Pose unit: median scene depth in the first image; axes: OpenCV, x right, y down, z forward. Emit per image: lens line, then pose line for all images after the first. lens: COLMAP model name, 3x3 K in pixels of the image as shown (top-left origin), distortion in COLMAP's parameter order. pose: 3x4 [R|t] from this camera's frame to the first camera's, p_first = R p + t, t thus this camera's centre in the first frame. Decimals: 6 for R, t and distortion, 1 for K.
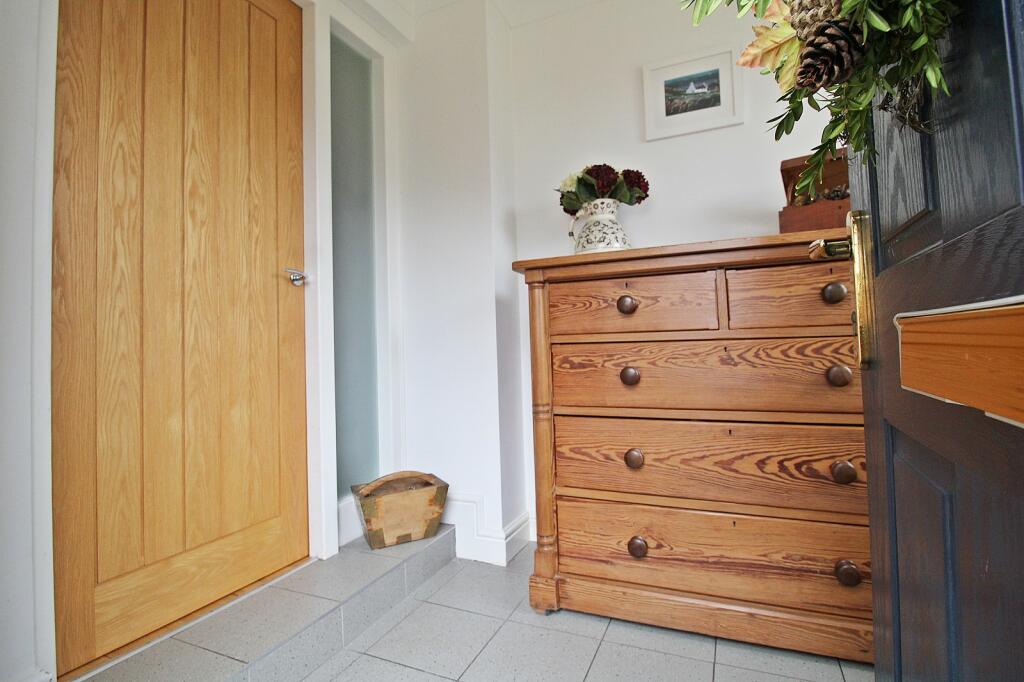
lens RADIAL K [[484.1, 0, 518.2], [0, 484.1, 329.7], [0, 0, 1]] dist [-0.002747, -0.013292]
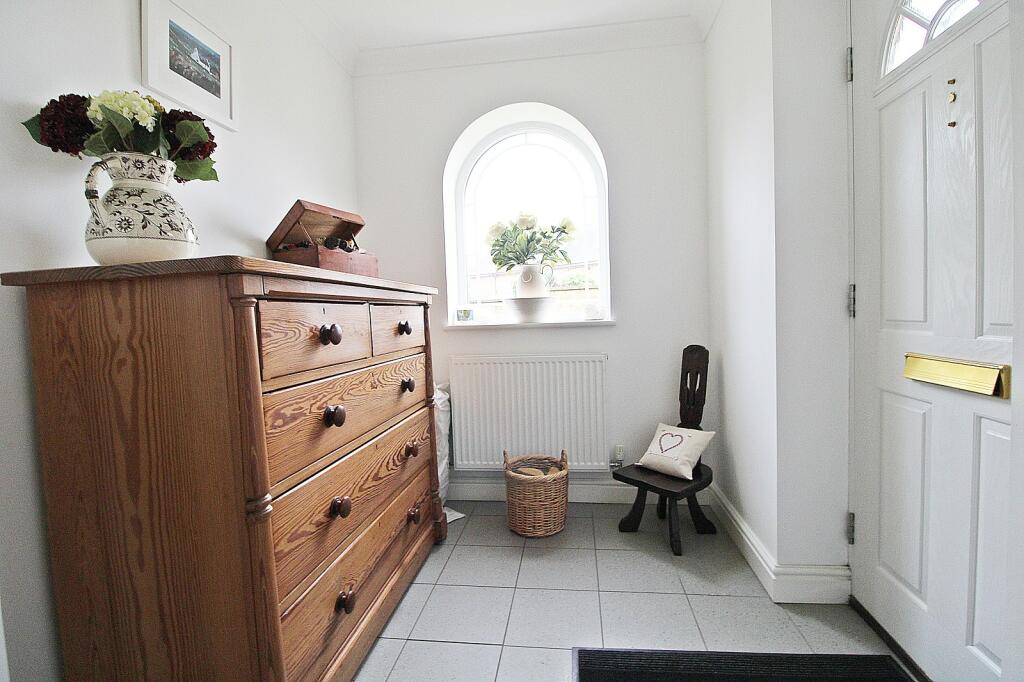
lens RADIAL K [[484.1, 0, 518.2], [0, 484.1, 329.7], [0, 0, 1]] dist [-0.002747, -0.013292]
pose [[-0.288860, 0.003812, 0.957364, -0.659803], [0.012201, 0.999926, -0.000300, -0.053167], [-0.957294, 0.011594, -0.288885, 0.881422]]
